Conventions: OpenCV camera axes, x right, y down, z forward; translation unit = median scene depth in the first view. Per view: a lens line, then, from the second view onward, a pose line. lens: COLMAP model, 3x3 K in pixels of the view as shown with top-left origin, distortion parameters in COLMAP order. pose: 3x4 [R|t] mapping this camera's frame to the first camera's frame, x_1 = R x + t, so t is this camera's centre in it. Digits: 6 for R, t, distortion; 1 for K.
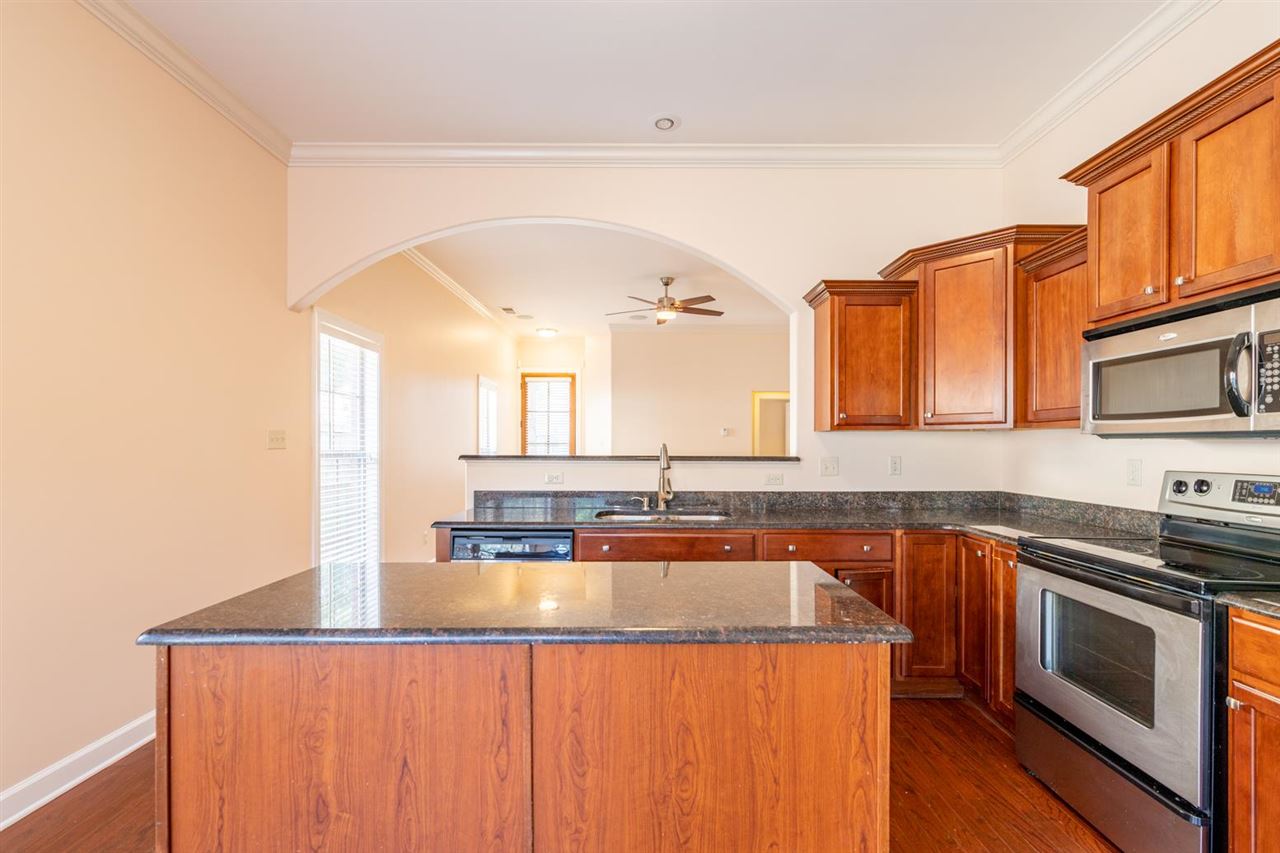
lens RADIAL K [[556.5, 0, 638.3], [0, 556.5, 443.7], [0, 0, 1]] dist [0.001869, 0.000234]
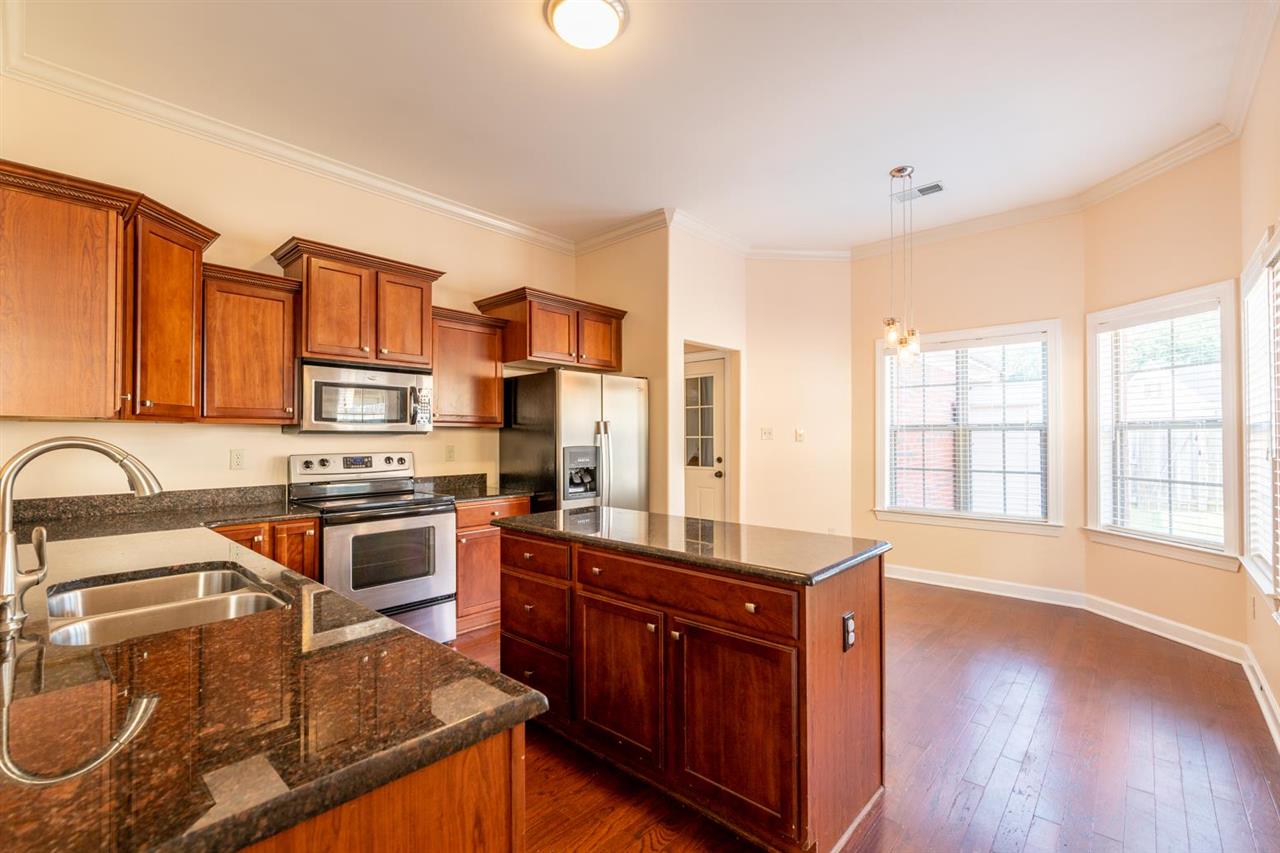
lens RADIAL K [[560.1, 0, 640.0], [0, 560.1, 426.5], [0, 0, 1]] dist [0.000834, 0.000015]
pose [[-0.744606, 0.010050, 0.667428, -0.796806], [0.000643, 0.999897, -0.014339, -0.007236], [-0.667504, -0.010248, -0.744536, 1.553818]]
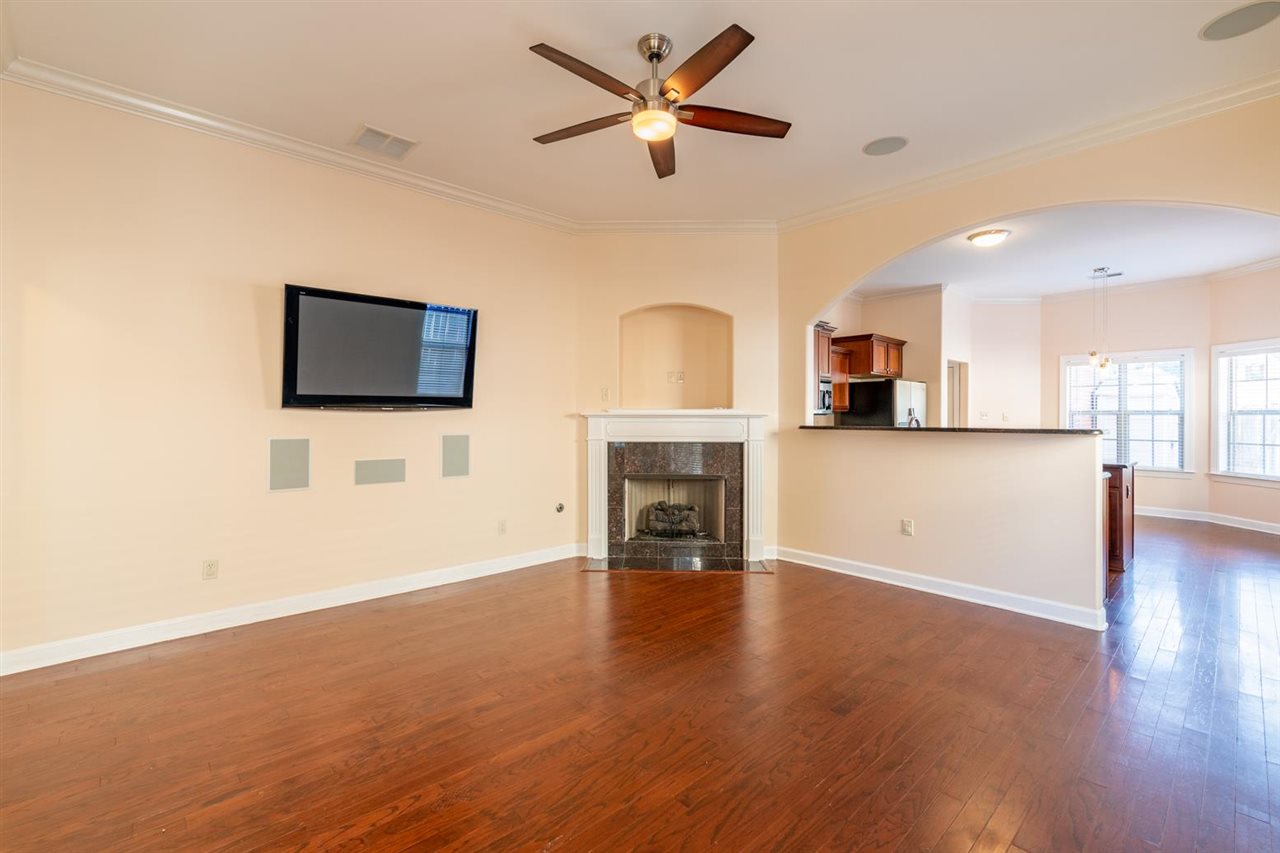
lens RADIAL K [[553.4, 0, 653.7], [0, 553.4, 409.7], [0, 0, 1]] dist [0.000440, 0.000198]
pose [[-0.679425, 0.002752, 0.733740, -0.819293], [-0.005992, 0.999939, -0.009299, -0.001507], [-0.733720, -0.010714, -0.679367, 4.087242]]
